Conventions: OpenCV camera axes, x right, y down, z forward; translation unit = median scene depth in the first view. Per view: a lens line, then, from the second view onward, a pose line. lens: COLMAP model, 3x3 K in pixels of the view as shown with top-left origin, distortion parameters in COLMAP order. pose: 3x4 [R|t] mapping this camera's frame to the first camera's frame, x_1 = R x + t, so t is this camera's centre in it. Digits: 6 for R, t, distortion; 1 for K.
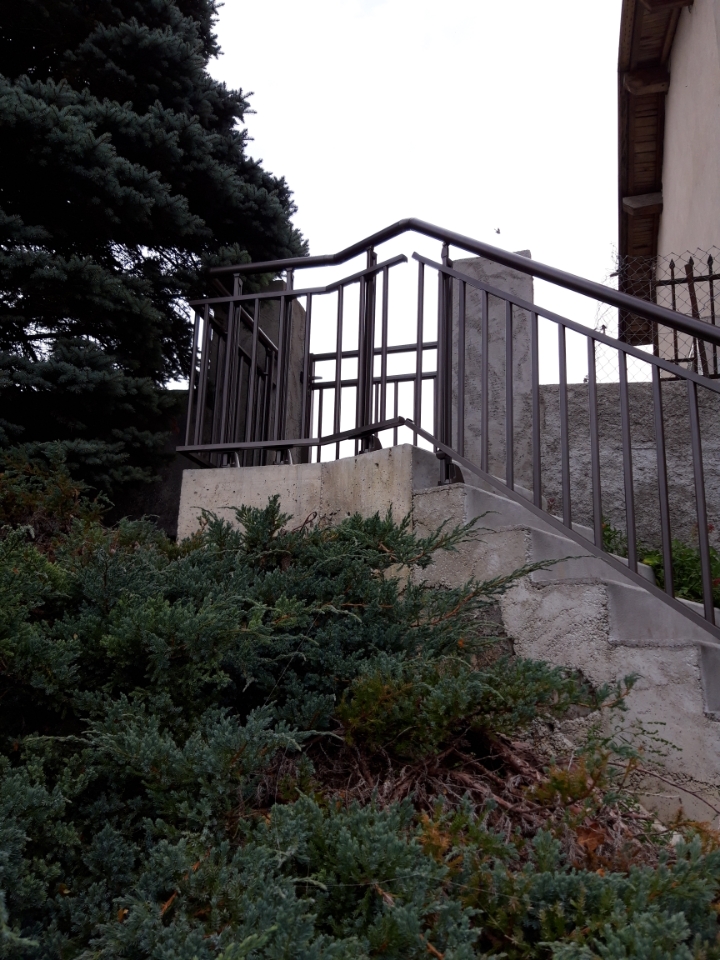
lens RADIAL K [[747.7, 0, 360.0], [0, 747.7, 480.0], [0, 0, 1]] dist [0.002511, -0.044746]
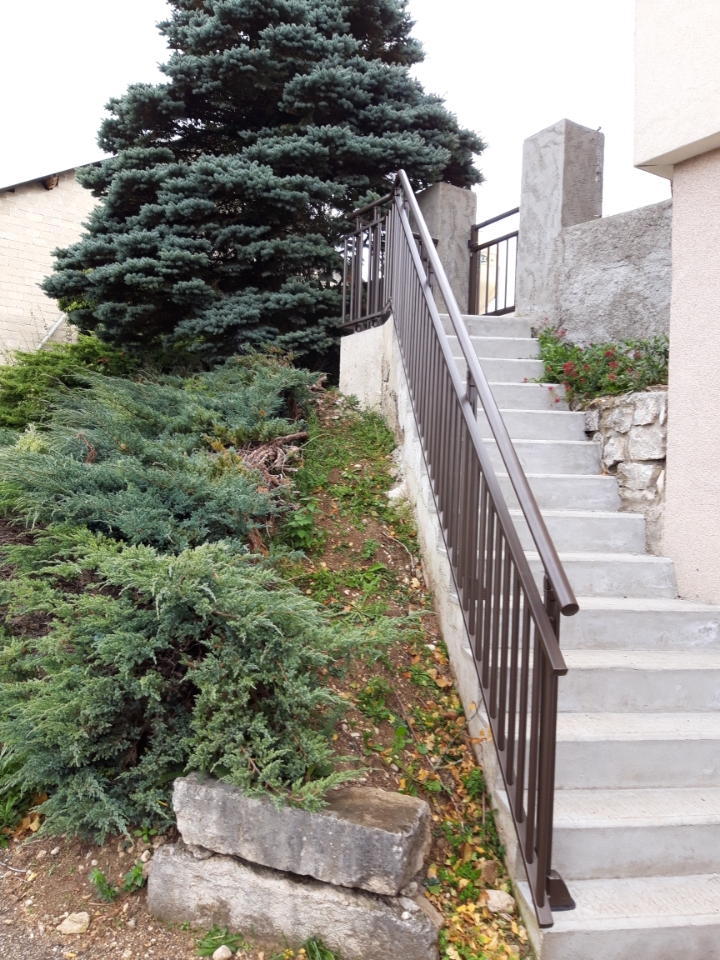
lens RADIAL K [[747.7, 0, 360.0], [0, 747.7, 480.0], [0, 0, 1]] dist [0.002511, -0.044746]
pose [[0.712005, -0.005910, -0.702149, 1.085376], [0.177073, 0.969158, 0.171402, 0.019543], [0.679480, -0.246371, 0.691092, -0.350196]]
